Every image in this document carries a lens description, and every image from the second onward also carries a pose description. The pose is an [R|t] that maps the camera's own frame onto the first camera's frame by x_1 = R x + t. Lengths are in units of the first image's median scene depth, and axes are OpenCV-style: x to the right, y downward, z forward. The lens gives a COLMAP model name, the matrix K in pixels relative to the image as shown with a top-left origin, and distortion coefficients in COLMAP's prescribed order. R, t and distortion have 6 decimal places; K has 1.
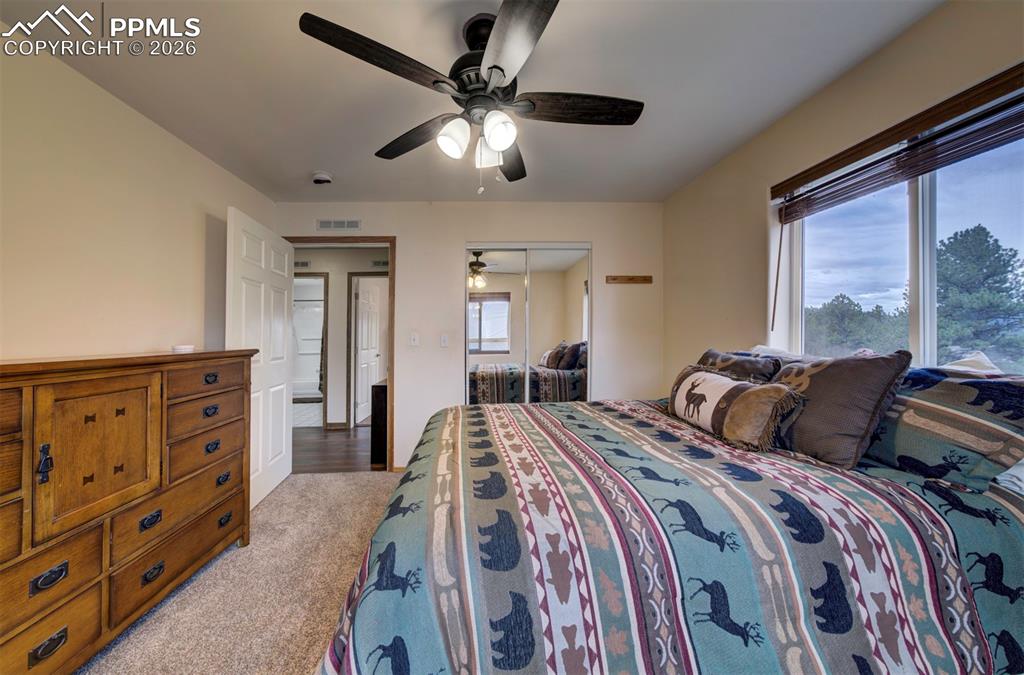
lens RADIAL K [[339.5, 0, 513.8], [0, 339.5, 336.2], [0, 0, 1]] dist [-0.009621, 0.002917]
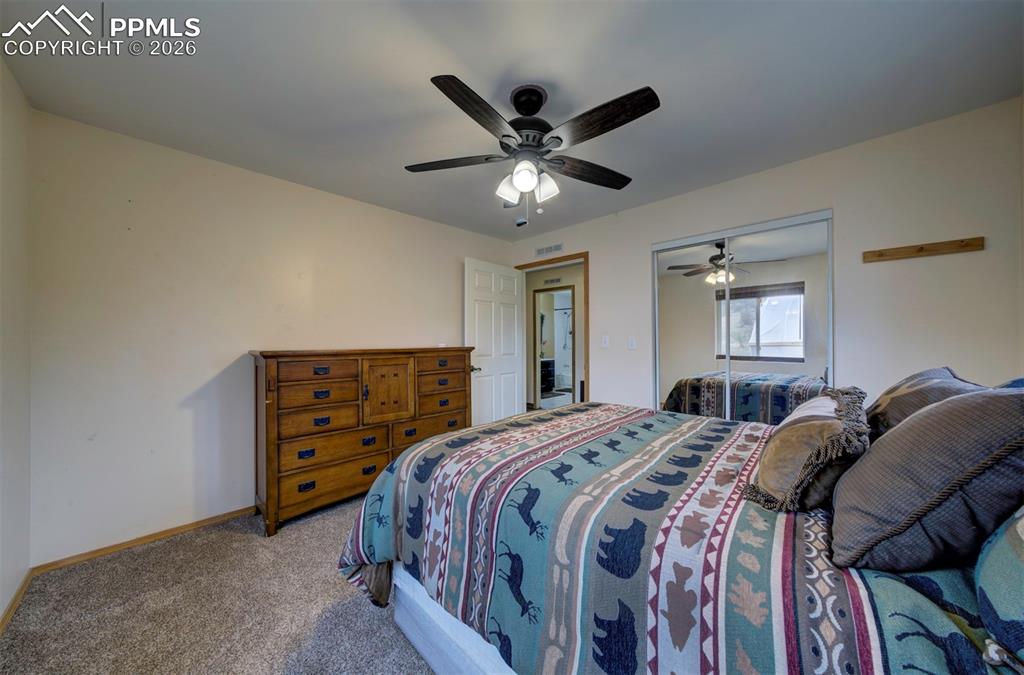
lens RADIAL K [[339.5, 0, 514.5], [0, 339.5, 341.6], [0, 0, 1]] dist [-0.009621, 0.002917]
pose [[0.679712, 0.015254, -0.733320, 0.670745], [-0.007480, 0.999876, 0.013866, -0.011813], [0.733441, -0.003940, 0.679742, 0.092886]]
